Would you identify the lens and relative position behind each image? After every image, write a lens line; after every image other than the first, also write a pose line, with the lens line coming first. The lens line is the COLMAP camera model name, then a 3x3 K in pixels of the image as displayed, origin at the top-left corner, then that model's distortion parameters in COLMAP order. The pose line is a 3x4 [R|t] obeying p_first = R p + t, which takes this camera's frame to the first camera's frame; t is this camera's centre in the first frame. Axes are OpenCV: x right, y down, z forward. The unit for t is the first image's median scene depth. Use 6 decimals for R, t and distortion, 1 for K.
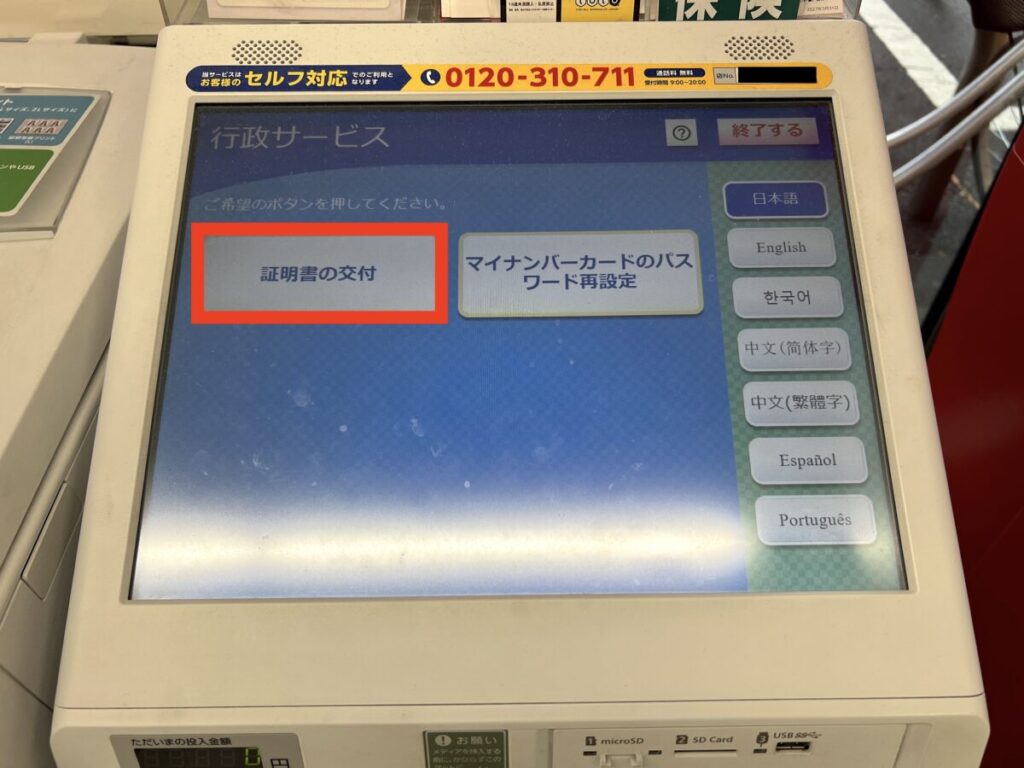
lens RADIAL K [[794.5, 0, 523.2], [0, 794.5, 376.9], [0, 0, 1]] dist [0.013471, -0.034445]
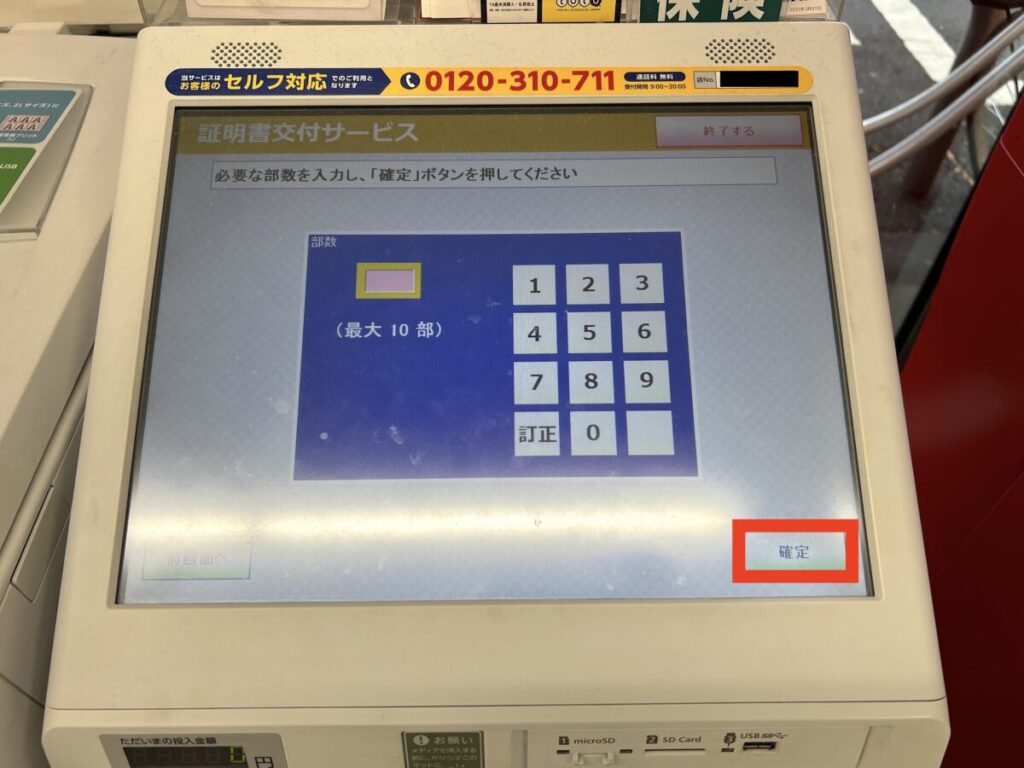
lens RADIAL K [[794.5, 0, 515.2], [0, 794.5, 380.2], [0, 0, 1]] dist [0.013471, -0.034445]
pose [[0.999997, 0.002204, -0.001267, 0.017460], [-0.002152, 0.999191, 0.040166, -0.041731], [0.001354, -0.040163, 0.999192, -0.012525]]
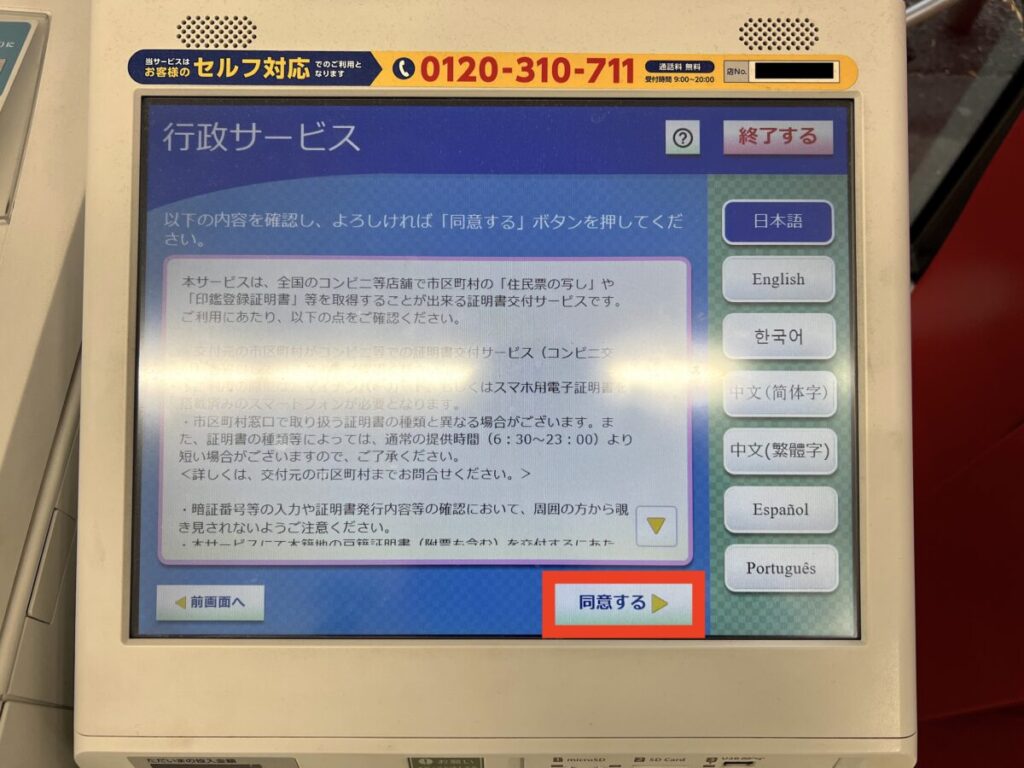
lens RADIAL K [[794.5, 0, 519.9], [0, 794.5, 381.1], [0, 0, 1]] dist [0.013471, -0.034445]
pose [[0.999871, 0.016040, 0.000152, 0.018192], [-0.015478, 0.962285, 0.271604, -0.284762], [0.004211, -0.271571, 0.962409, 0.054369]]
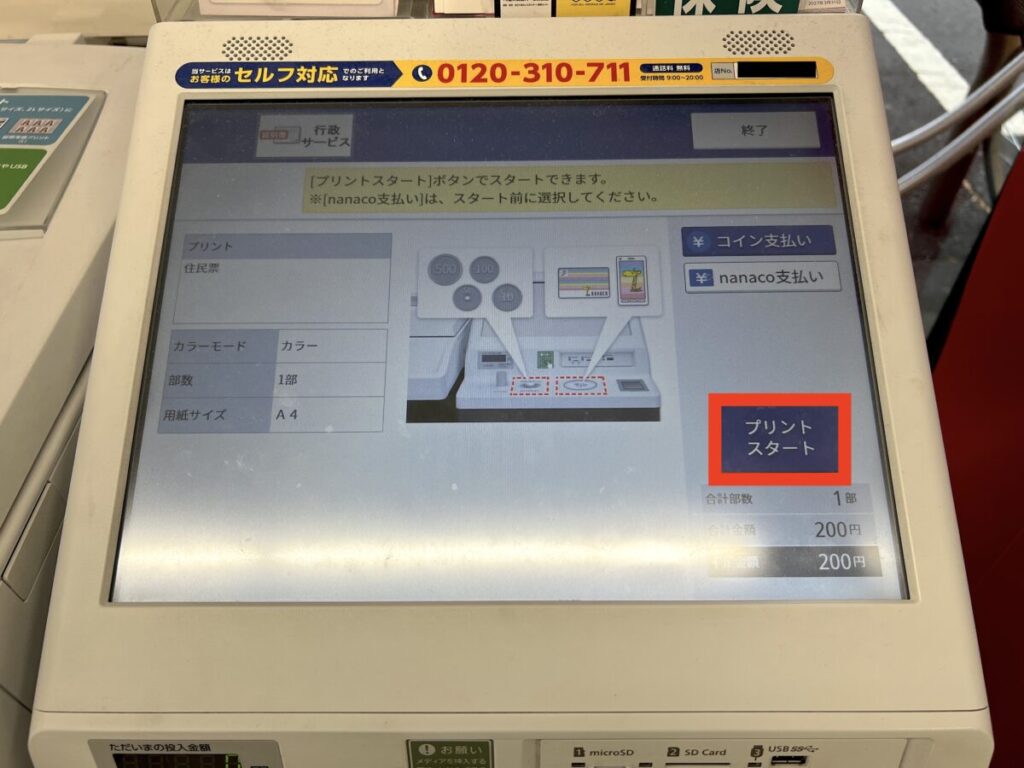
lens RADIAL K [[794.5, 0, 515.9], [0, 794.5, 380.1], [0, 0, 1]] dist [0.013471, -0.034445]
pose [[0.999817, 0.004055, -0.018698, 0.019397], [-0.004141, 0.999981, -0.004585, 0.006784], [0.018679, 0.004662, 0.999815, 0.020667]]
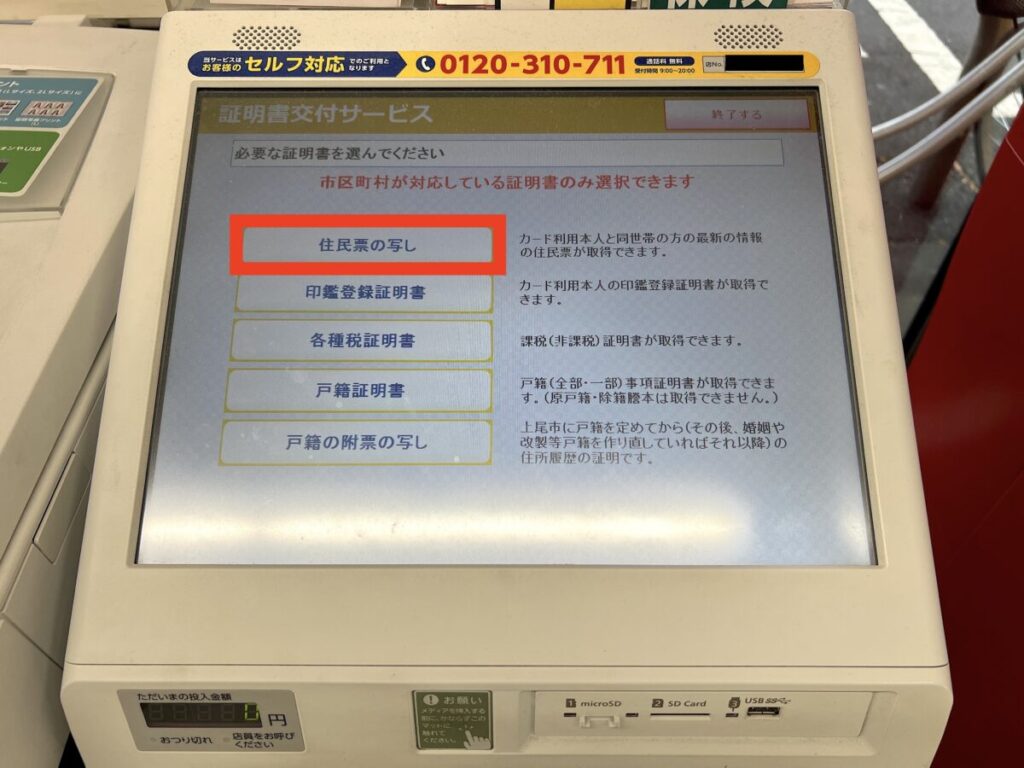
lens RADIAL K [[794.5, 0, 510.8], [0, 794.5, 384.1], [0, 0, 1]] dist [0.013471, -0.034445]
pose [[0.999857, 0.011557, -0.012348, 0.010745], [-0.011202, 0.999532, 0.028454, 0.005094], [0.012671, -0.028311, 0.999519, -0.034165]]
